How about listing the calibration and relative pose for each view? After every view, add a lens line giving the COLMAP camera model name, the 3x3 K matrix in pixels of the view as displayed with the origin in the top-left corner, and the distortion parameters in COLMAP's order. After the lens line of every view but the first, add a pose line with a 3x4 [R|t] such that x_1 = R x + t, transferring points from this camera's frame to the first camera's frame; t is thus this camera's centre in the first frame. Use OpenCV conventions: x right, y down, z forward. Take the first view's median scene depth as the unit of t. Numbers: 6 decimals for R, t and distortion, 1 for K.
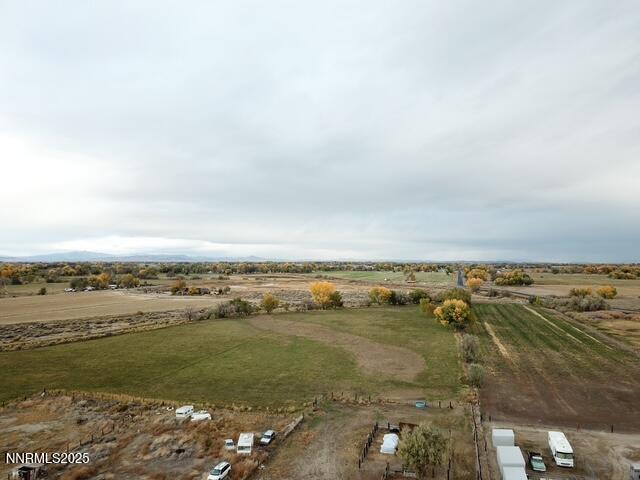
lens RADIAL K [[495.9, 0, 320.0], [0, 495.9, 240.0], [0, 0, 1]] dist [0.001325, -0.007114]
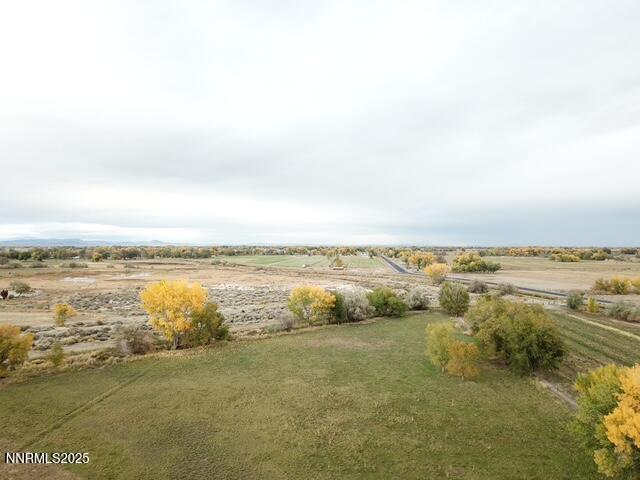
lens RADIAL K [[495.9, 0, 320.0], [0, 495.9, 240.0], [0, 0, 1]] dist [0.001325, -0.007114]
pose [[0.983778, -0.001904, 0.179379, 0.057886], [-0.003698, 0.999516, 0.030894, 0.047213], [-0.179351, -0.031056, 0.983295, 0.704211]]
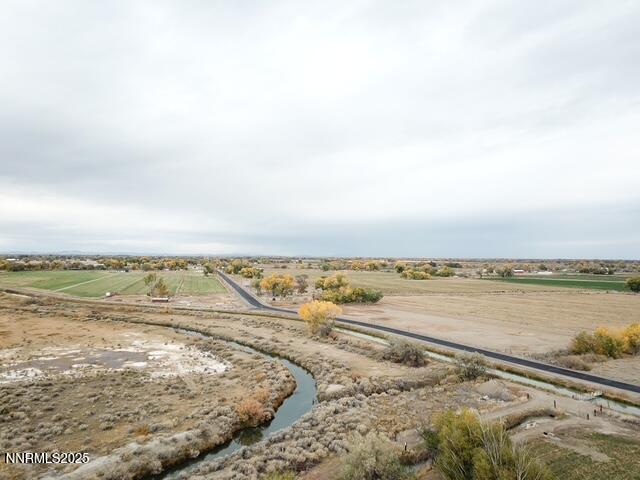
lens RADIAL K [[485.3, 0, 320.0], [0, 485.3, 240.0], [0, 0, 1]] dist [0.073936, -0.002611]
pose [[0.867791, 0.018002, 0.496603, 0.196409], [-0.024635, 0.999673, 0.006809, 0.037920], [-0.496318, -0.018143, 0.867951, 1.263486]]
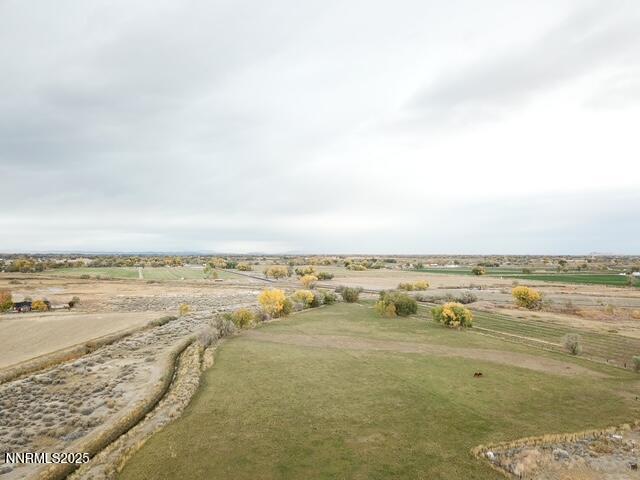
lens RADIAL K [[485.3, 0, 320.0], [0, 485.3, 240.0], [0, 0, 1]] dist [0.073936, -0.002611]
pose [[0.815452, 0.011729, 0.578705, -0.612438], [-0.022410, 0.999685, 0.011318, -0.033800], [-0.578390, -0.022198, 0.815458, 0.186048]]
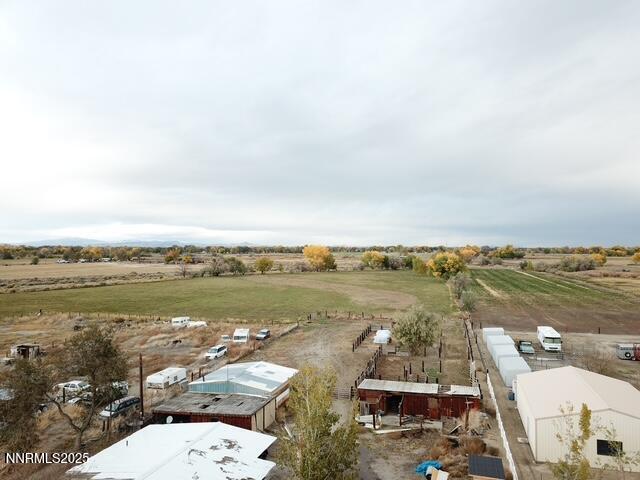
lens RADIAL K [[495.9, 0, 320.0], [0, 495.9, 240.0], [0, 0, 1]] dist [0.001325, -0.007114]
pose [[0.999900, -0.003948, 0.013582, -0.000500], [0.003592, 0.999652, 0.026125, 0.058382], [-0.013681, -0.026073, 0.999566, -0.004525]]
